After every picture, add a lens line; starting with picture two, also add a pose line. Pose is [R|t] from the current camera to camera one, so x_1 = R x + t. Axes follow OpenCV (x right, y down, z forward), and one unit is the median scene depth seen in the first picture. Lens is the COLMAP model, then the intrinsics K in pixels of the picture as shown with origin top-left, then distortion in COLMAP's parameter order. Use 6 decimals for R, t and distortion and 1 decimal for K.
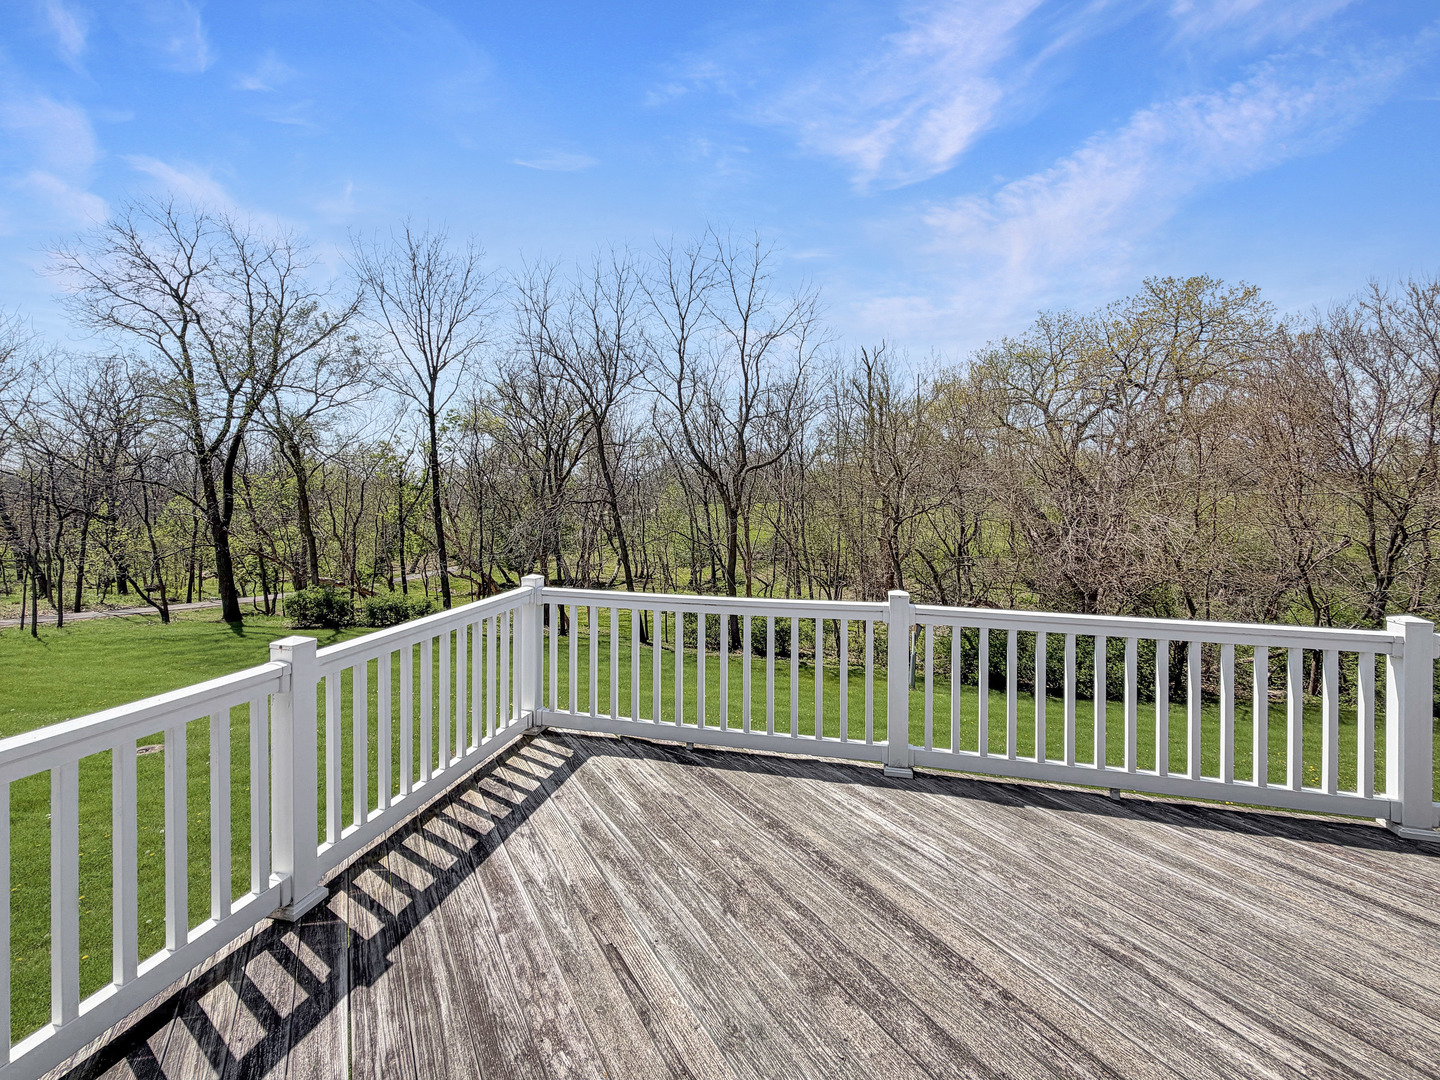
lens RADIAL K [[604.4, 0, 688.0], [0, 604.4, 489.9], [0, 0, 1]] dist [-0.001131, 0.000278]
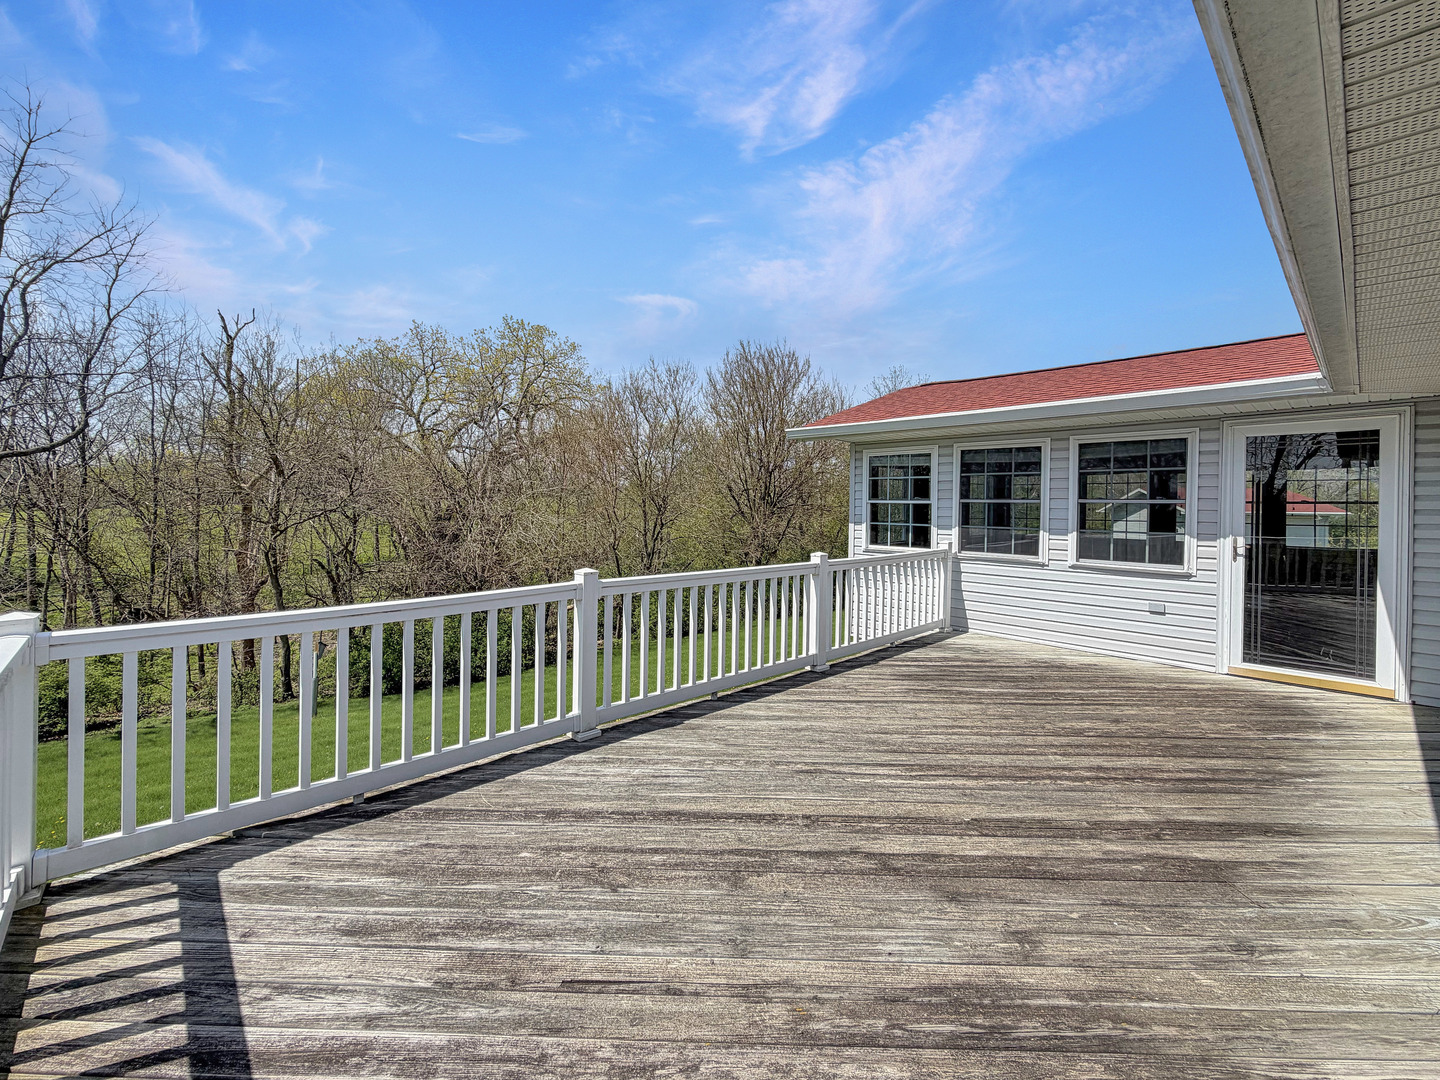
lens RADIAL K [[604.4, 0, 725.9], [0, 604.4, 507.0], [0, 0, 1]] dist [-0.001131, 0.000278]
pose [[0.535878, -0.008345, 0.844254, -0.420341], [-0.008476, 0.999848, 0.015263, 0.037739], [-0.844253, -0.015335, 0.535725, 0.208772]]
